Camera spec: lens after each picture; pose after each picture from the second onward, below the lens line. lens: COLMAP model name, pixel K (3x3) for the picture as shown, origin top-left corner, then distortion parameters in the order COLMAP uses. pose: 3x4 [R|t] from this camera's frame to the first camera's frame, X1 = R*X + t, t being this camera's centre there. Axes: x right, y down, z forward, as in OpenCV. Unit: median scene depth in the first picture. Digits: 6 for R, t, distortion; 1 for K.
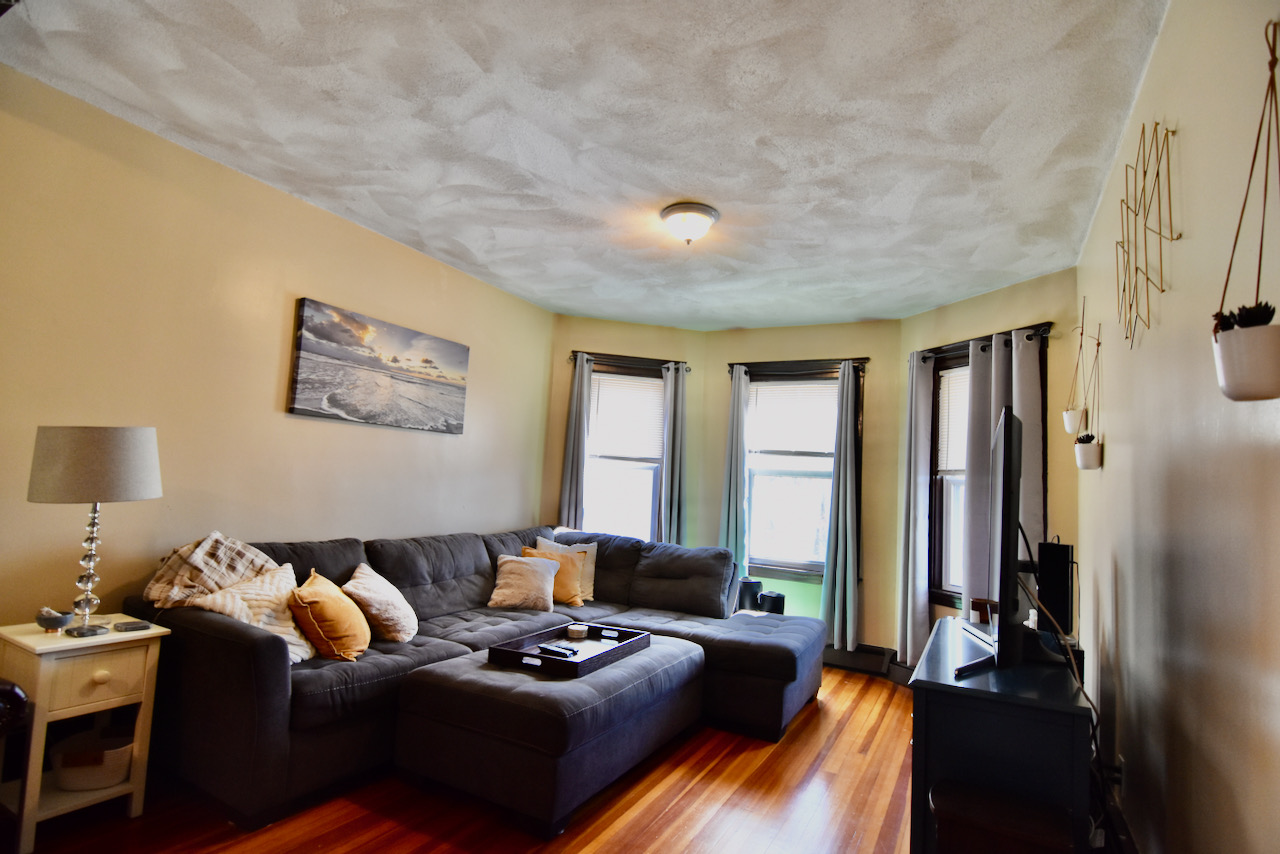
lens RADIAL K [[635.0, 0, 636.6], [0, 635.0, 435.6], [0, 0, 1]] dist [-0.005692, -0.010210]
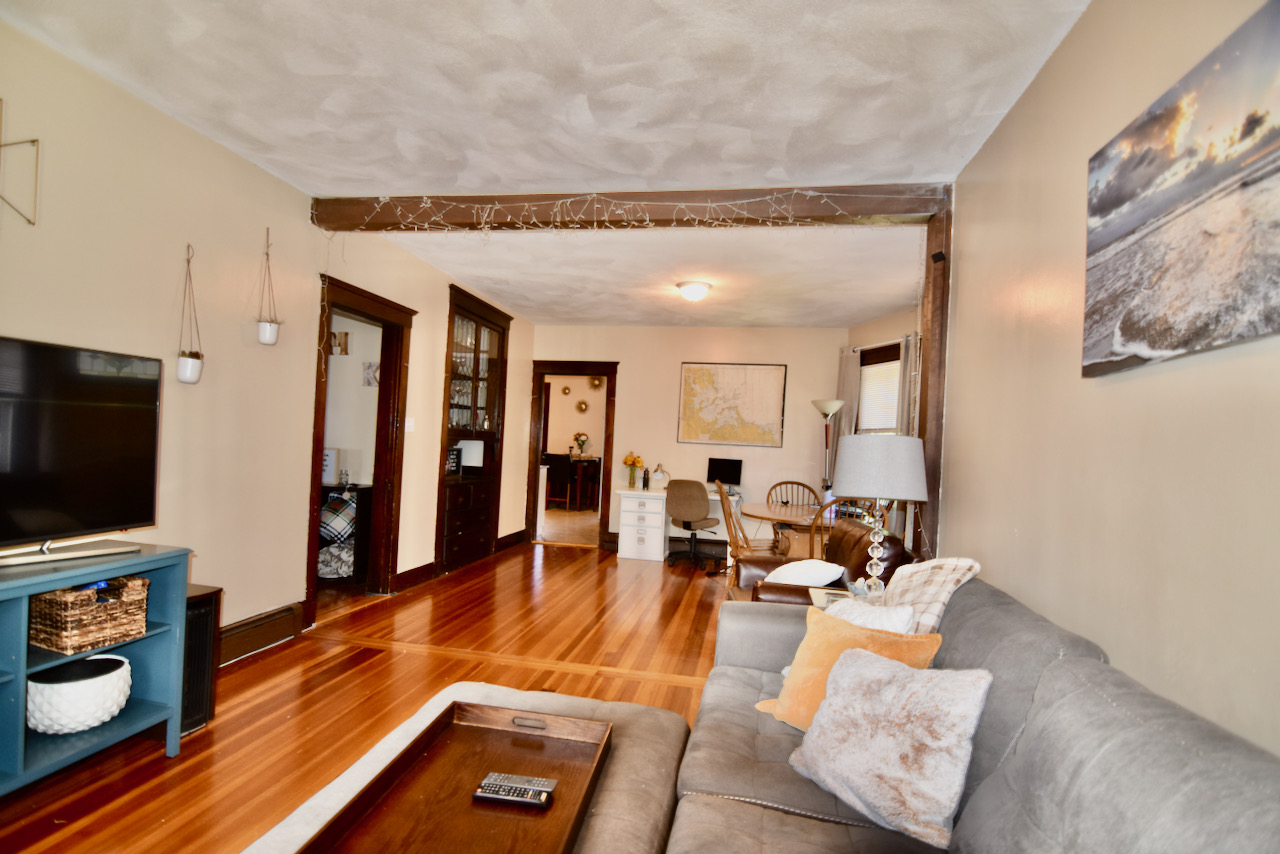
lens RADIAL K [[635.0, 0, 636.6], [0, 635.0, 435.6], [0, 0, 1]] dist [-0.005692, -0.010210]
pose [[-0.943353, -0.113253, -0.311865, -0.022390], [-0.083305, 0.990679, -0.107776, 0.086410], [0.321164, -0.075691, -0.943994, 1.167866]]
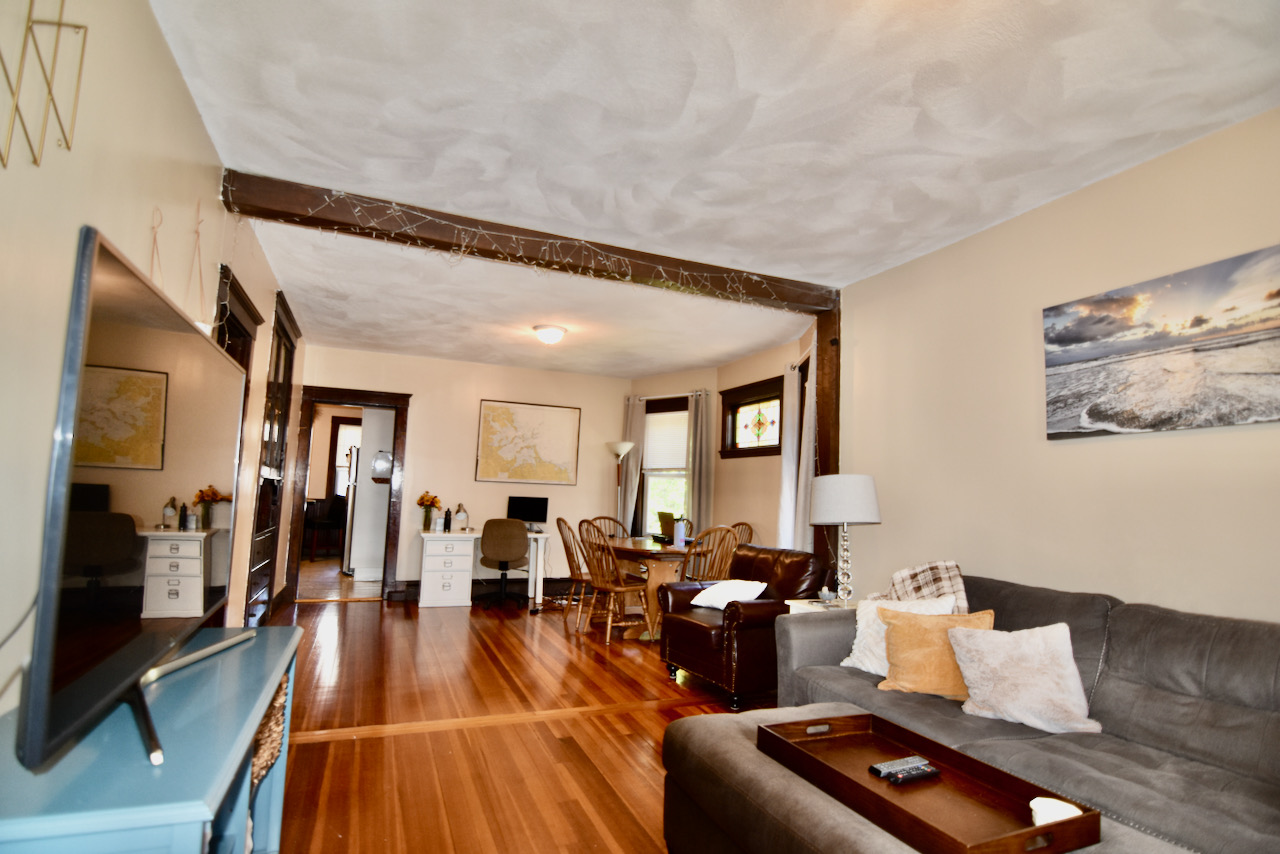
lens RADIAL K [[635.0, 0, 636.6], [0, 635.0, 435.6], [0, 0, 1]] dist [-0.005692, -0.010210]
pose [[-0.623584, -0.160200, -0.765166, 0.411591], [-0.013020, 0.980771, -0.194729, 0.115924], [0.781648, -0.111467, -0.613679, 0.926874]]
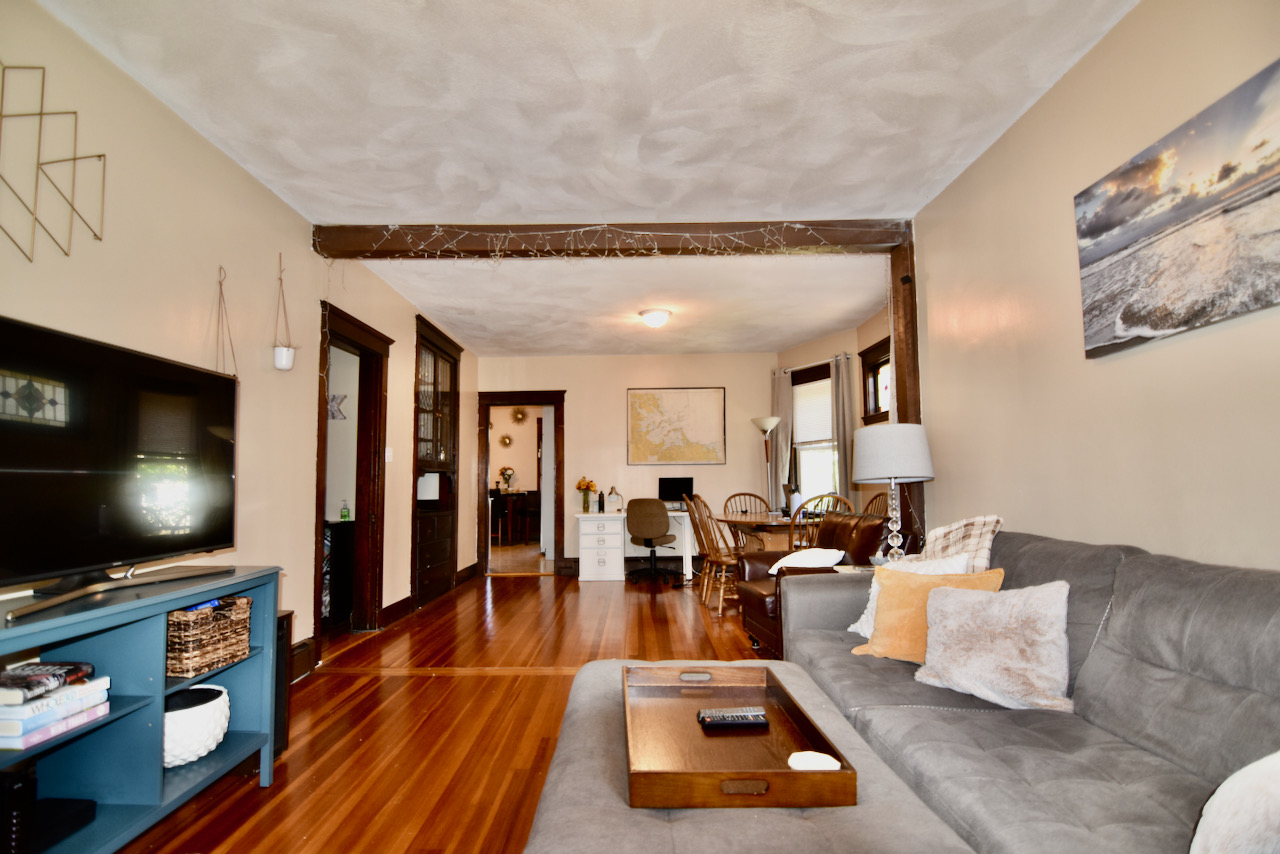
lens RADIAL K [[635.0, 0, 636.6], [0, 635.0, 435.6], [0, 0, 1]] dist [-0.005692, -0.010210]
pose [[-0.876879, -0.089210, -0.472361, 0.184326], [-0.005726, 0.984498, -0.175302, 0.147104], [0.480678, -0.151014, -0.863796, 1.145467]]
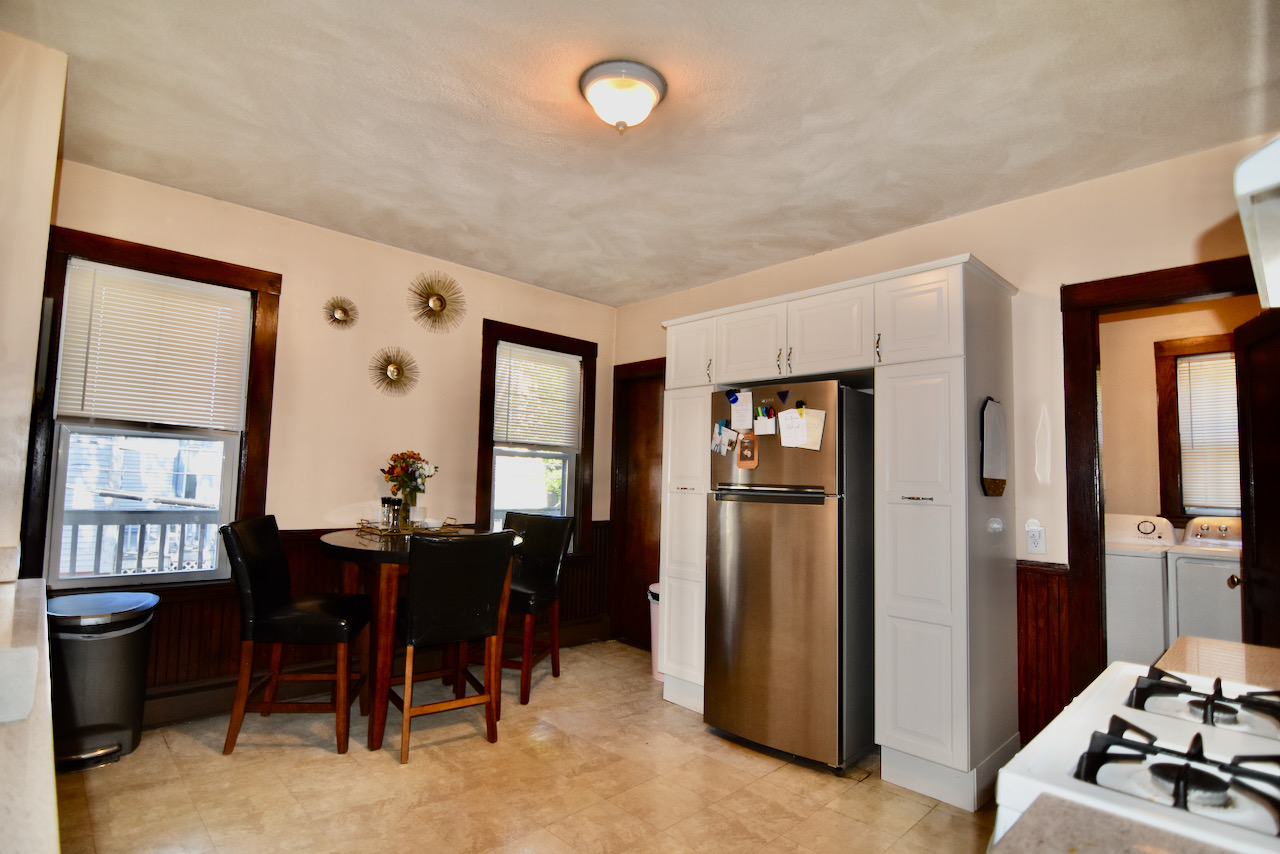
lens RADIAL K [[635.0, 0, 636.6], [0, 635.0, 435.6], [0, 0, 1]] dist [-0.005692, -0.010210]
pose [[-0.292245, -0.138727, -0.946228, 0.090110], [0.035773, 0.987145, -0.155775, -0.101125], [0.955674, -0.079374, -0.283525, -1.233181]]
